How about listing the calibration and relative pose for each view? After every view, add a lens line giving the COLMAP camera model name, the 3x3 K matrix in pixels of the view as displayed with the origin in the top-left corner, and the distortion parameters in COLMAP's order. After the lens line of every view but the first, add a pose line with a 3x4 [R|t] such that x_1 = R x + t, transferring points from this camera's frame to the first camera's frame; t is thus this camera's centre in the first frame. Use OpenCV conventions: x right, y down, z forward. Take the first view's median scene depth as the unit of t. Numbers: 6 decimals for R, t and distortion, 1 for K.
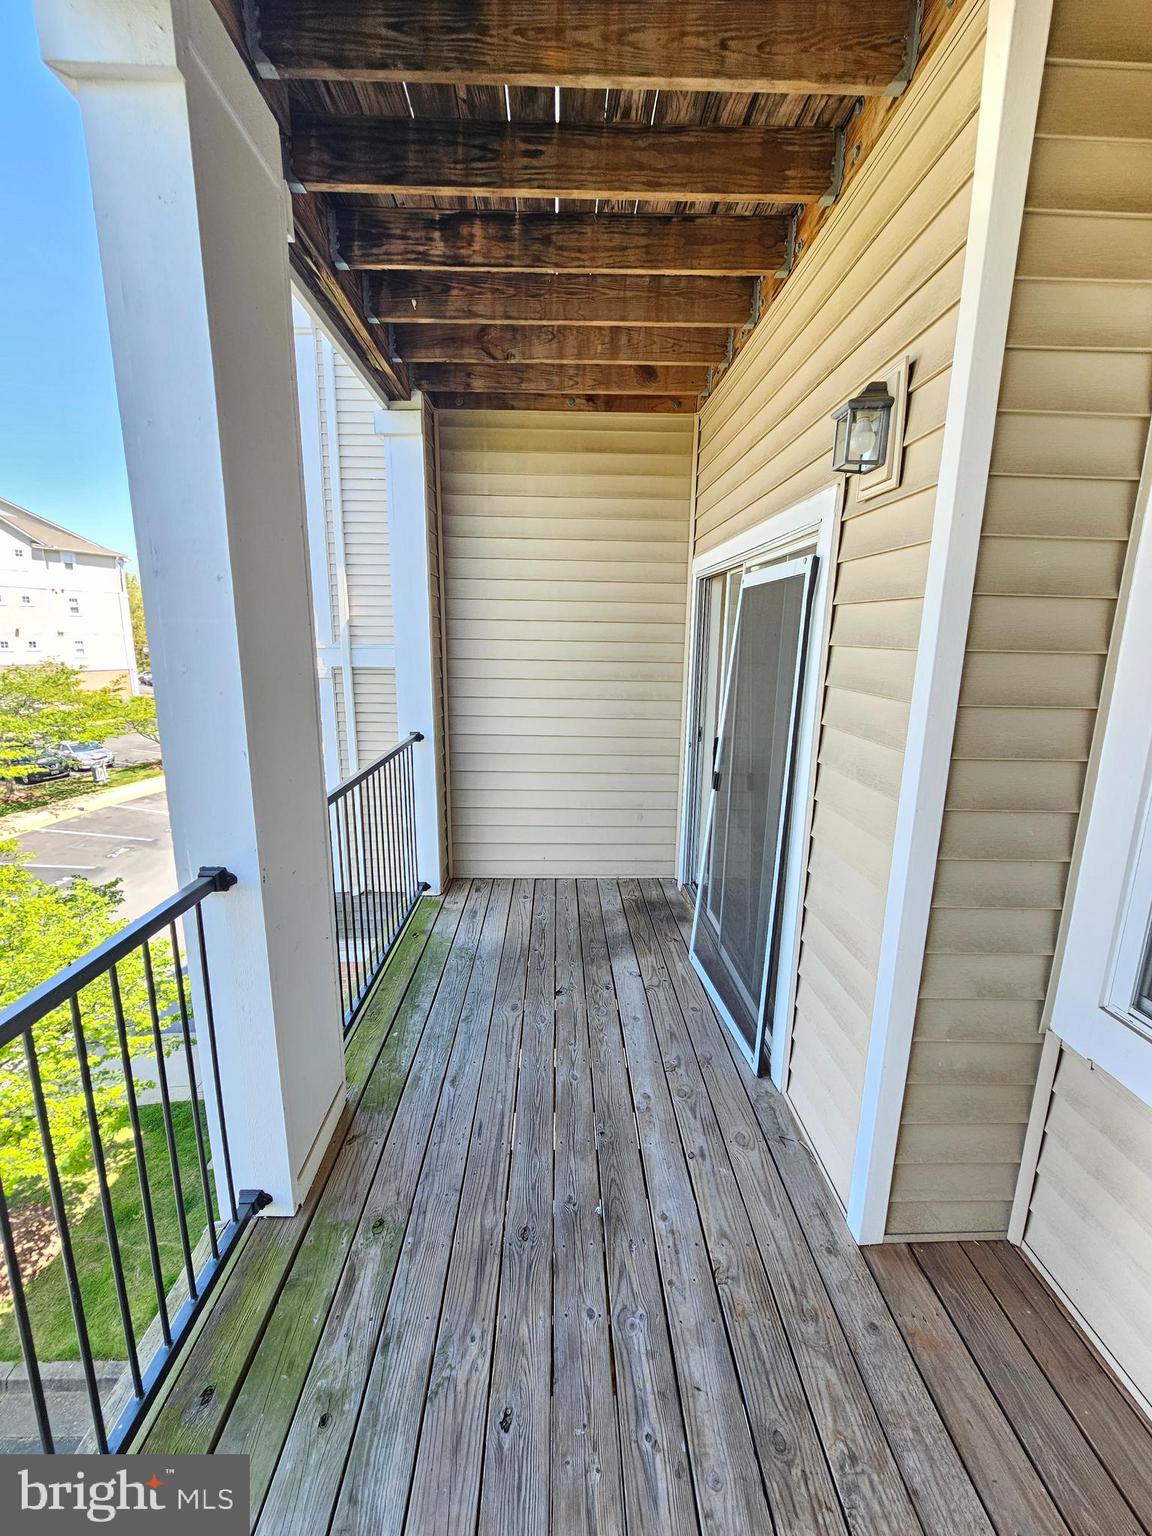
lens RADIAL K [[629.1, 0, 576.3], [0, 629.1, 768.1], [0, 0, 1]] dist [-0.002396, 0.000763]
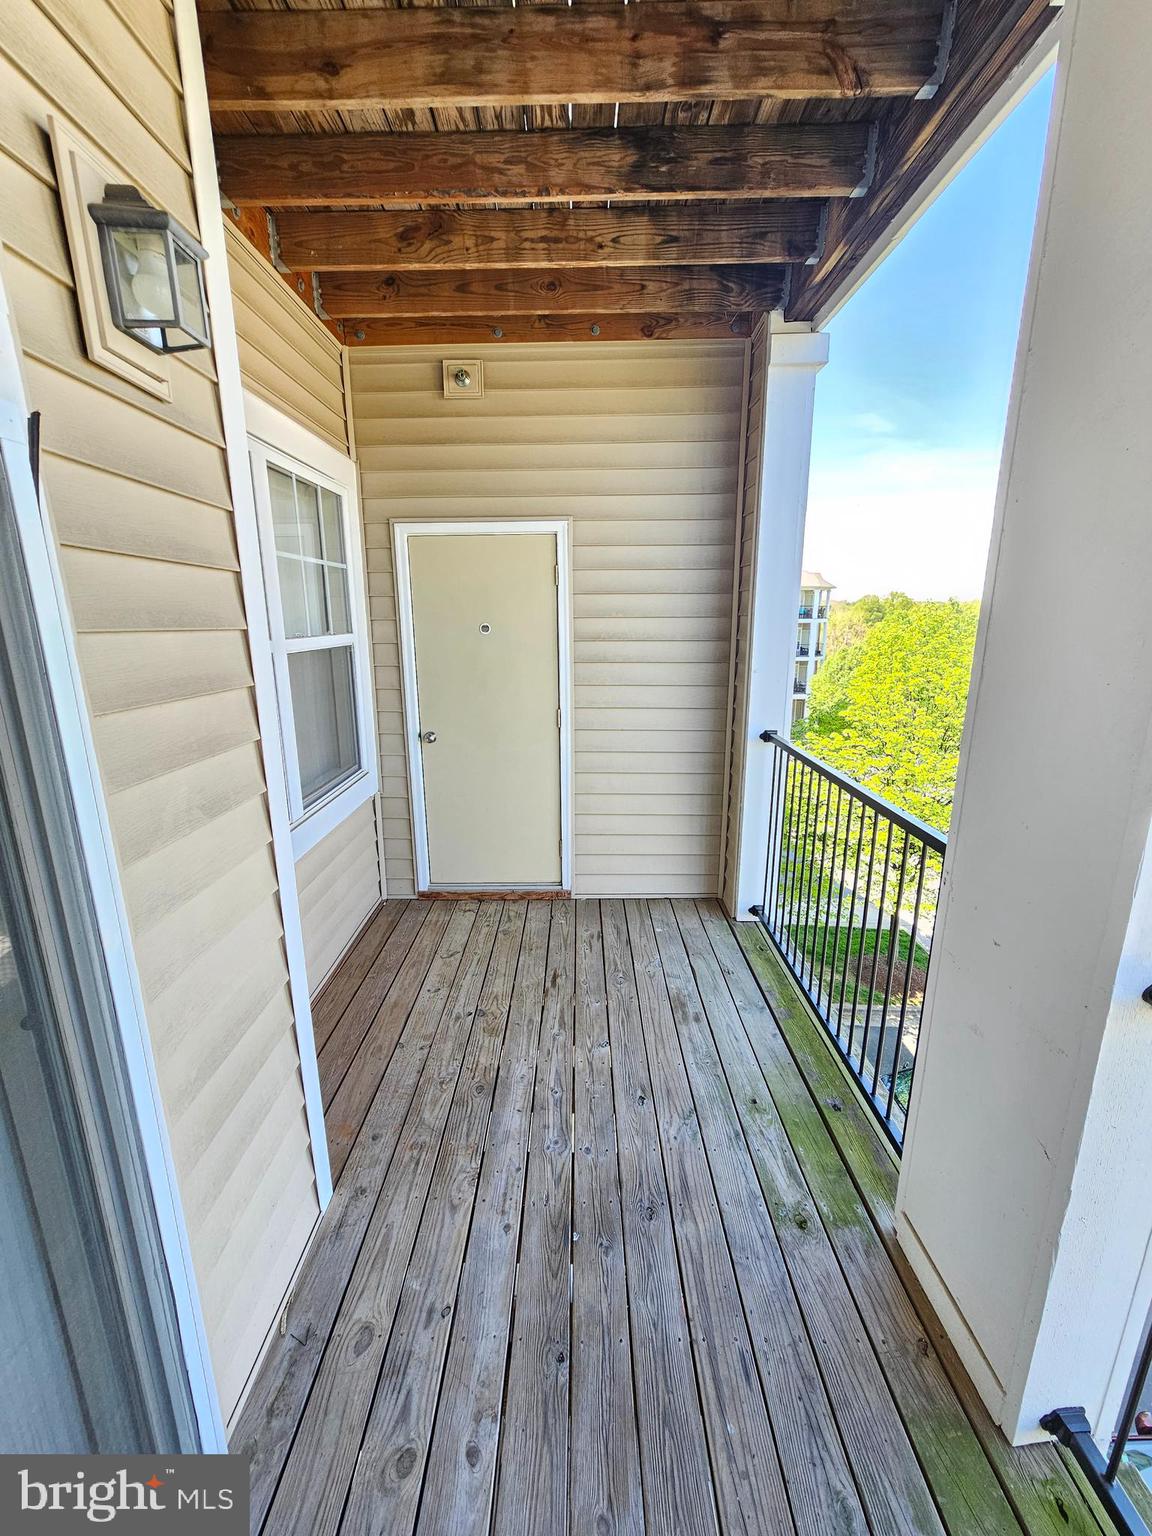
lens RADIAL K [[629.1, 0, 572.5], [0, 629.1, 770.3], [0, 0, 1]] dist [-0.002396, 0.000763]
pose [[-0.999296, -0.011835, 0.035597, 0.015575], [0.004707, 0.901876, 0.431970, -0.342714], [-0.037216, 0.431833, -0.901185, 1.642140]]
